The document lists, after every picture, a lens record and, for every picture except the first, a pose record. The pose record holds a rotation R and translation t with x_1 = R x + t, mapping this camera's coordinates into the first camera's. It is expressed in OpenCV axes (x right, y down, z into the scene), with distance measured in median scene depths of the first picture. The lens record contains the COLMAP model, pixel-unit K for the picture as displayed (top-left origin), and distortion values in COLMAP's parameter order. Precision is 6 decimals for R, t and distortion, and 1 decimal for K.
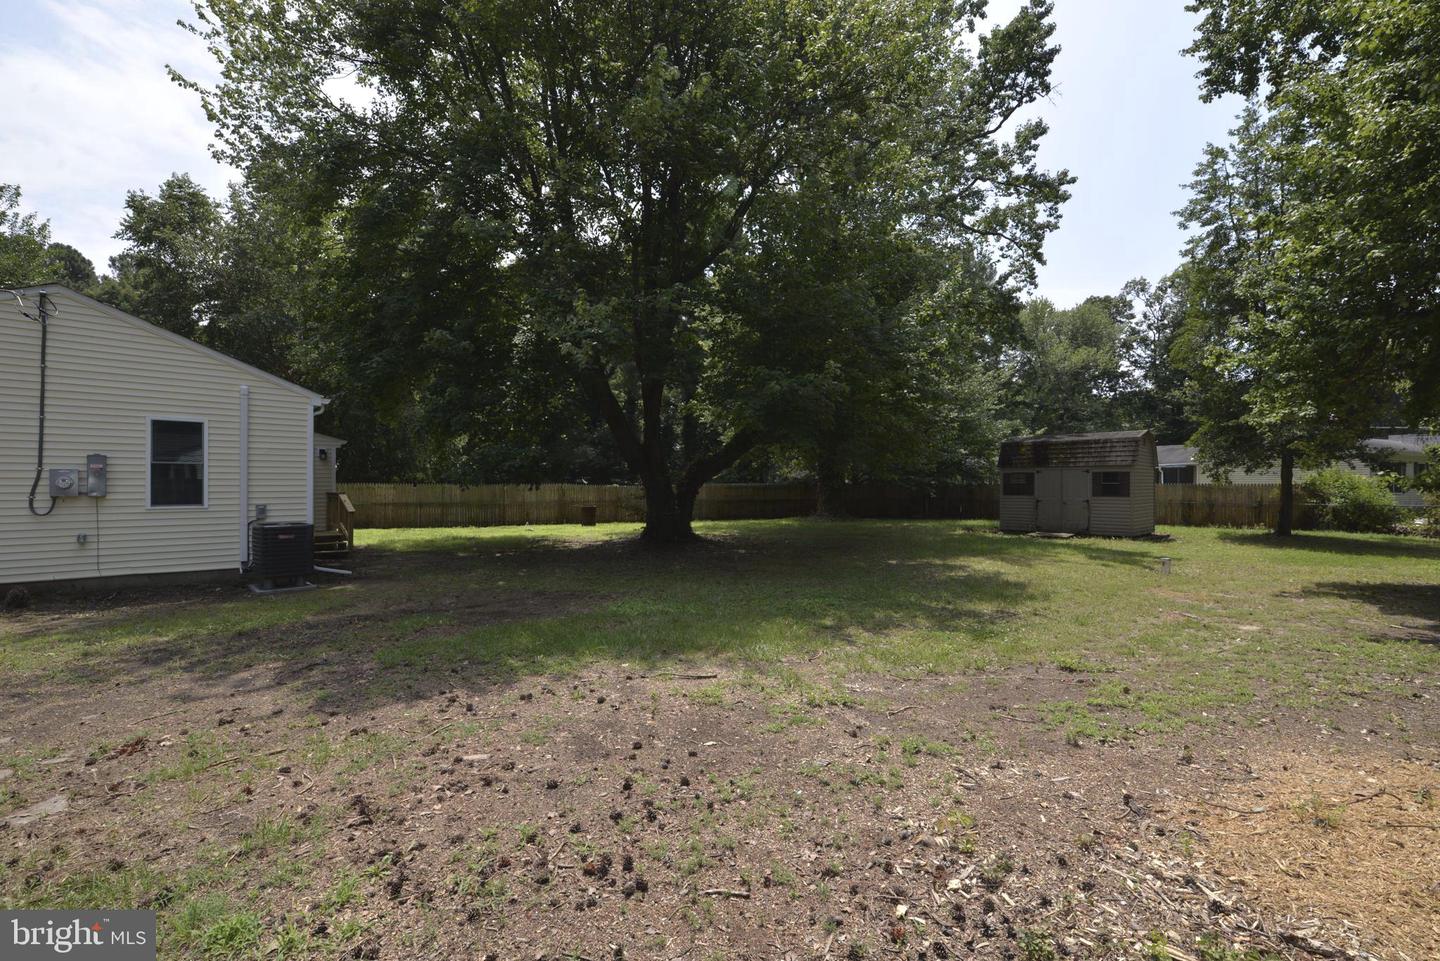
lens RADIAL K [[623.3, 0, 717.4], [0, 623.3, 487.5], [0, 0, 1]] dist [0.000039, -0.009920]
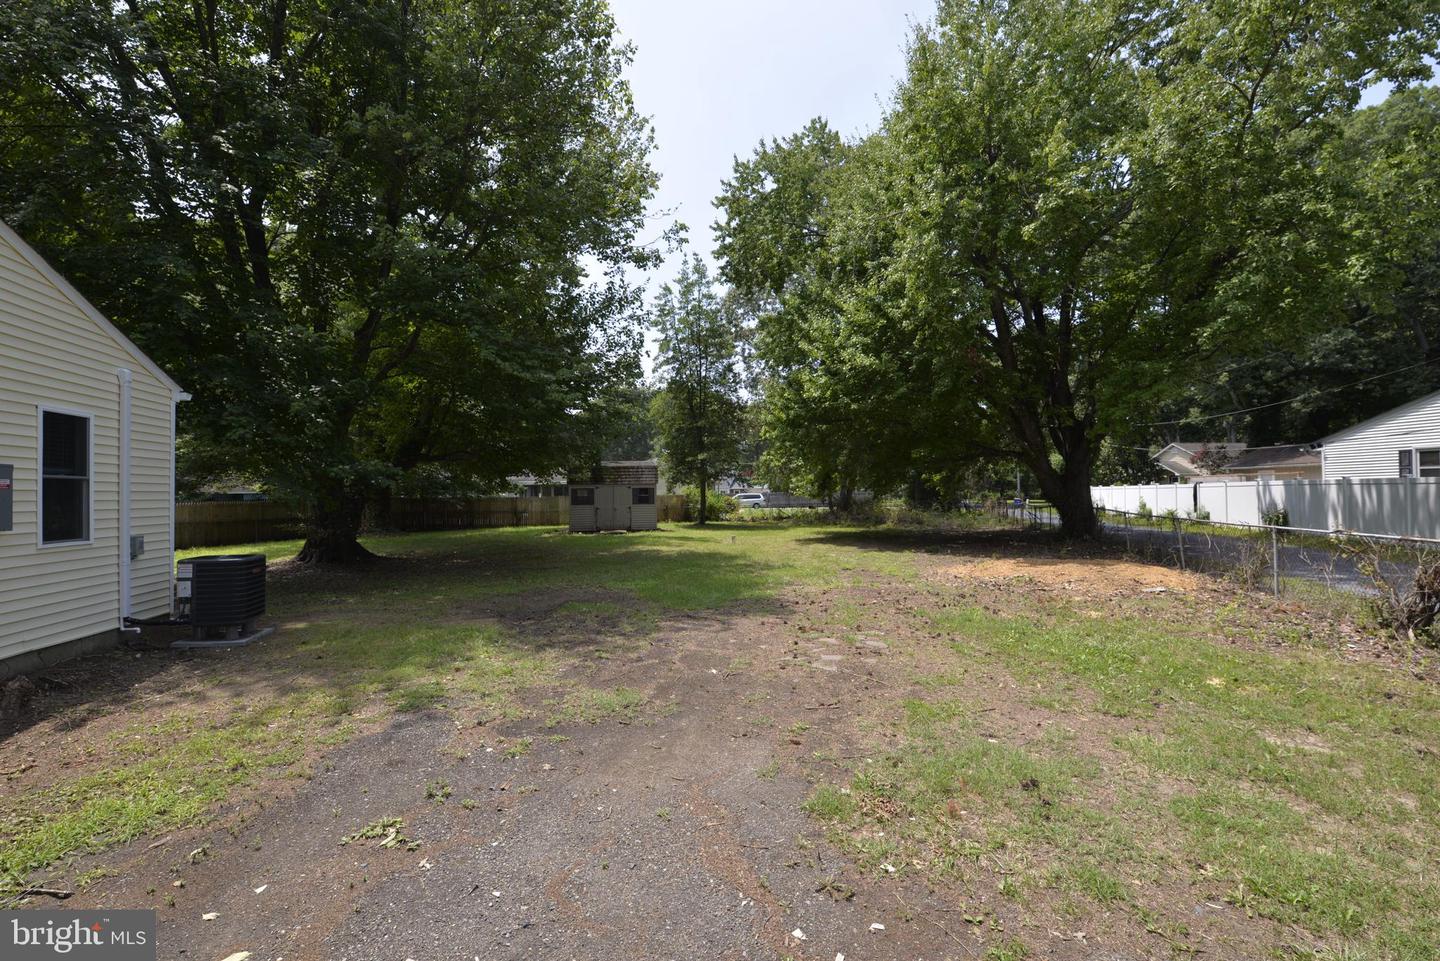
lens RADIAL K [[623.3, 0, 717.4], [0, 623.3, 487.5], [0, 0, 1]] dist [0.000039, -0.009920]
pose [[0.536085, 0.002418, 0.844161, -1.081180], [0.014042, 0.999832, -0.011782, -0.011554], [-0.844047, 0.018170, 0.535961, 0.060964]]
